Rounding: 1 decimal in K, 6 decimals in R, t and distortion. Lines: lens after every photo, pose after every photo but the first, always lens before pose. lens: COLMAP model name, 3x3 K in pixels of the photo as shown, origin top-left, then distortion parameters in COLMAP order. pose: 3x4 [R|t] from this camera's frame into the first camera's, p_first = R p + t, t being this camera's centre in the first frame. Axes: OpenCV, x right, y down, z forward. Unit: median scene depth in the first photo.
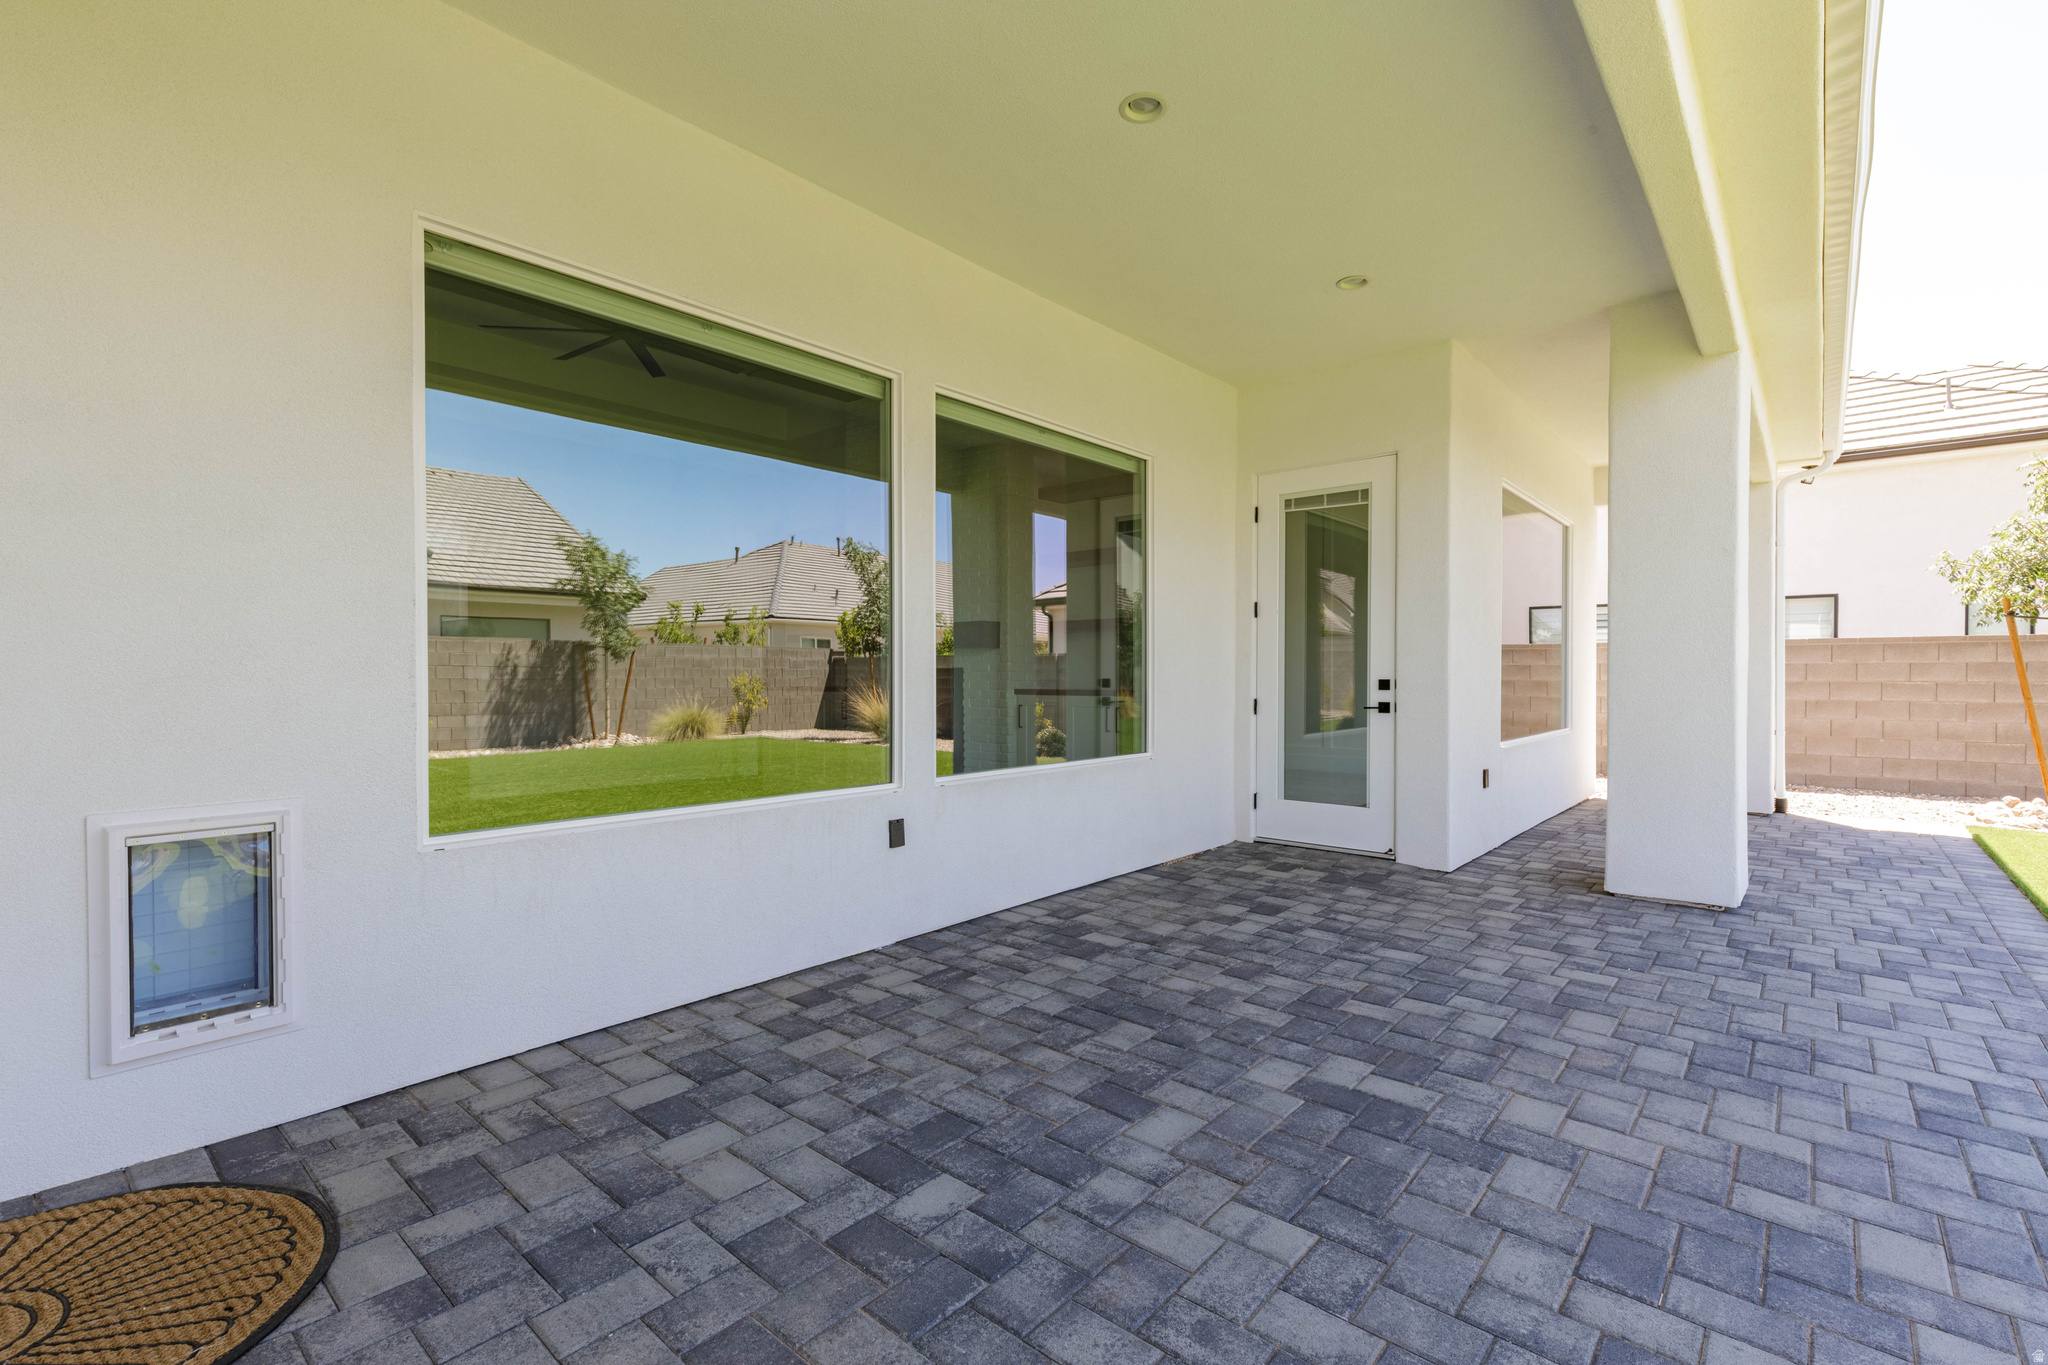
lens RADIAL K [[915.0, 0, 1019.9], [0, 915.0, 681.3], [0, 0, 1]] dist [0.003343, -0.000594]
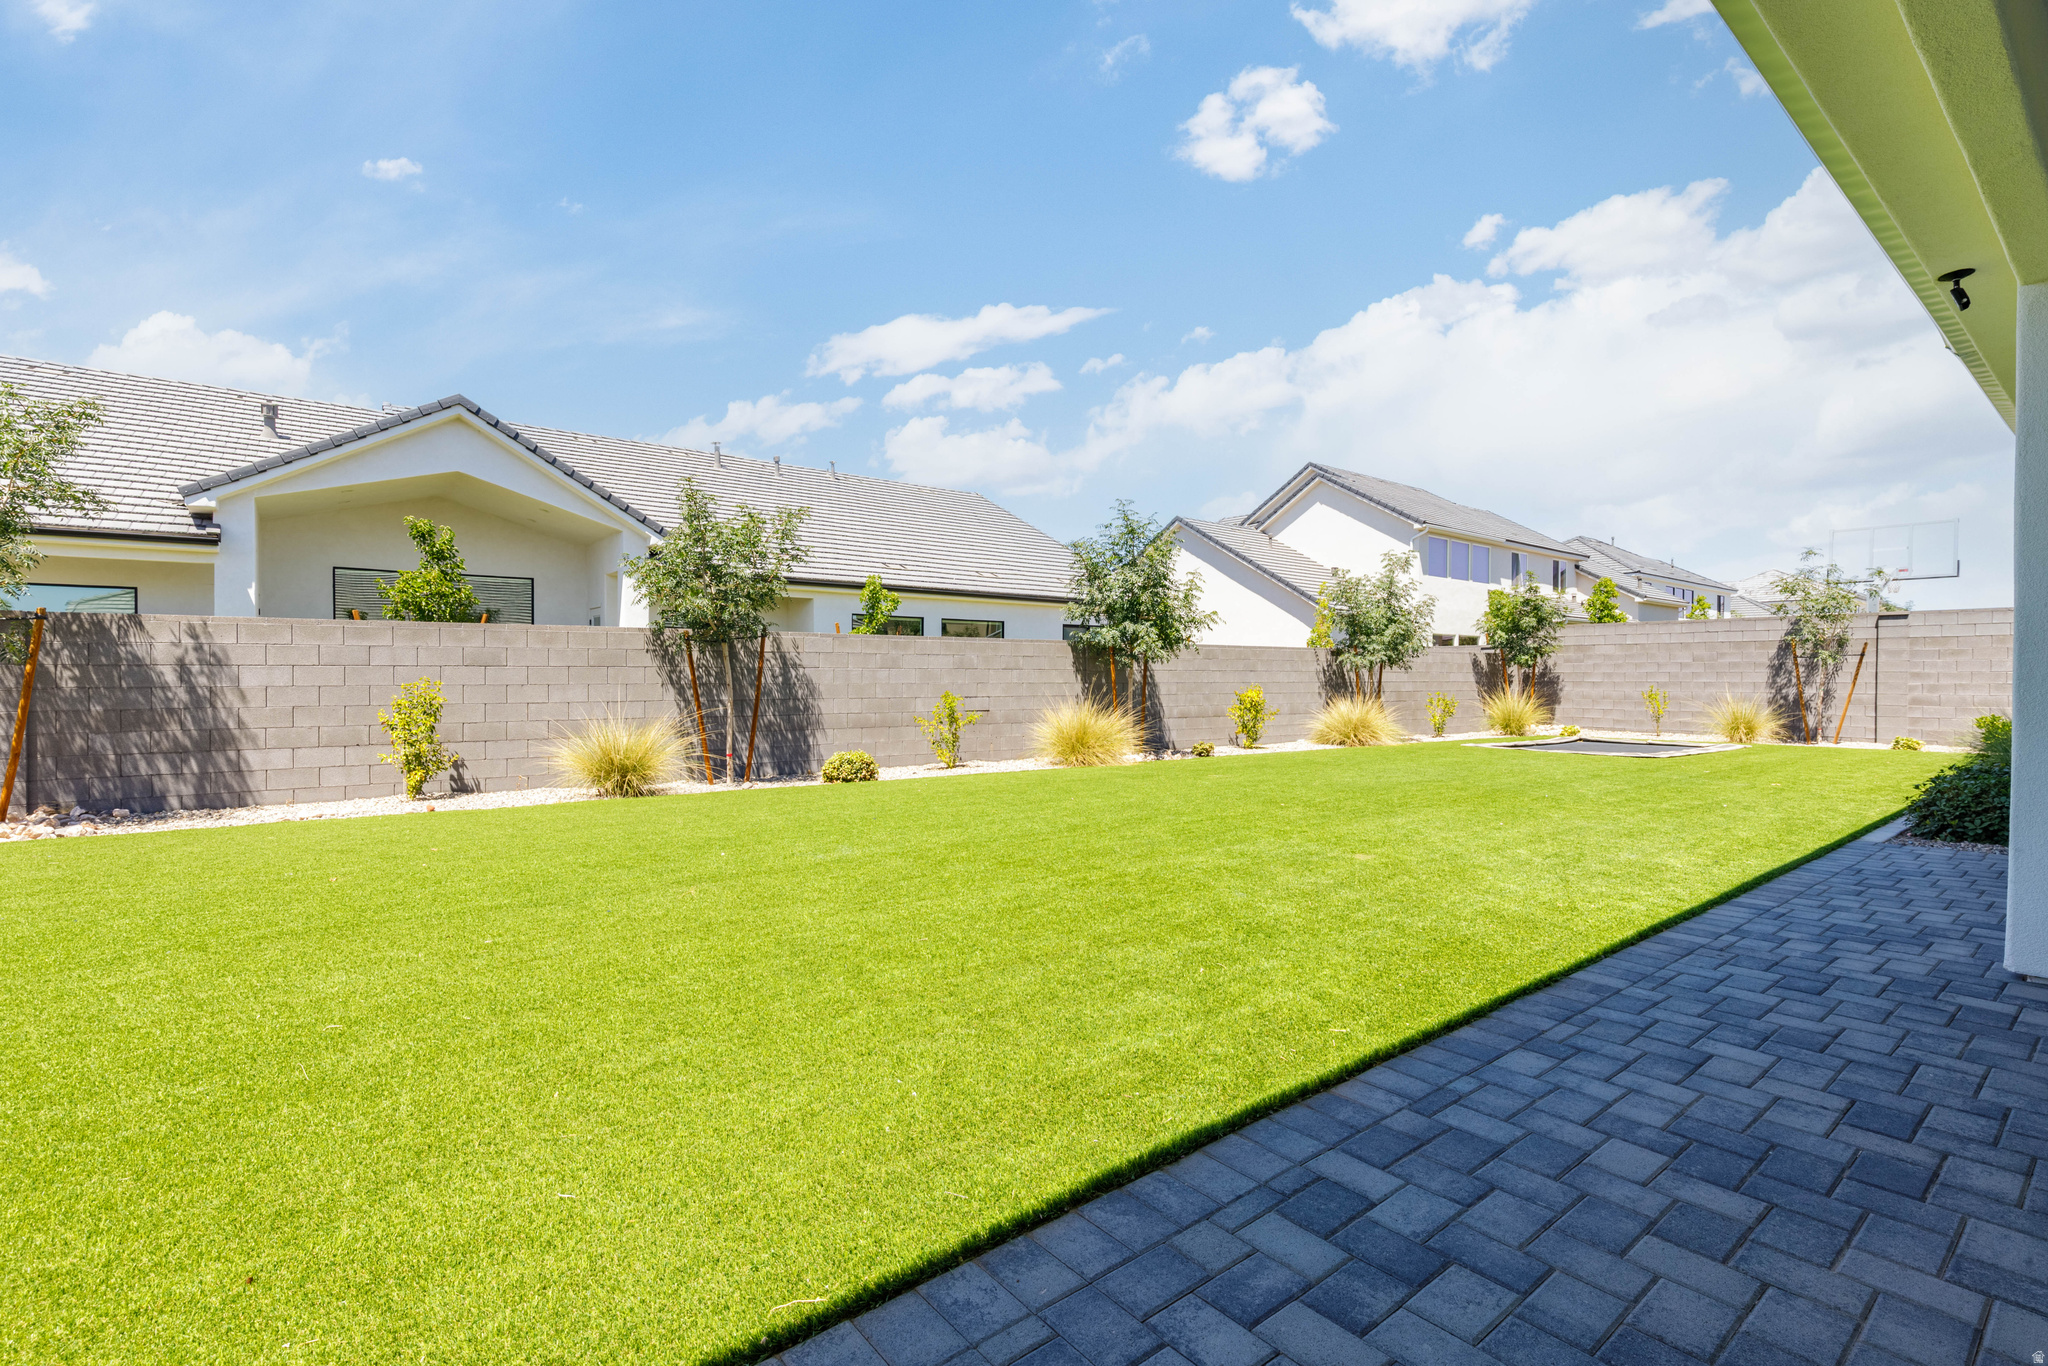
lens RADIAL K [[915.0, 0, 1023.5], [0, 915.0, 678.2], [0, 0, 1]] dist [0.003343, -0.000594]
pose [[-0.983090, -0.000851, 0.183120, 0.876849], [0.001244, 0.999935, 0.011325, -0.017647], [-0.183118, 0.011362, -0.983025, 1.342657]]
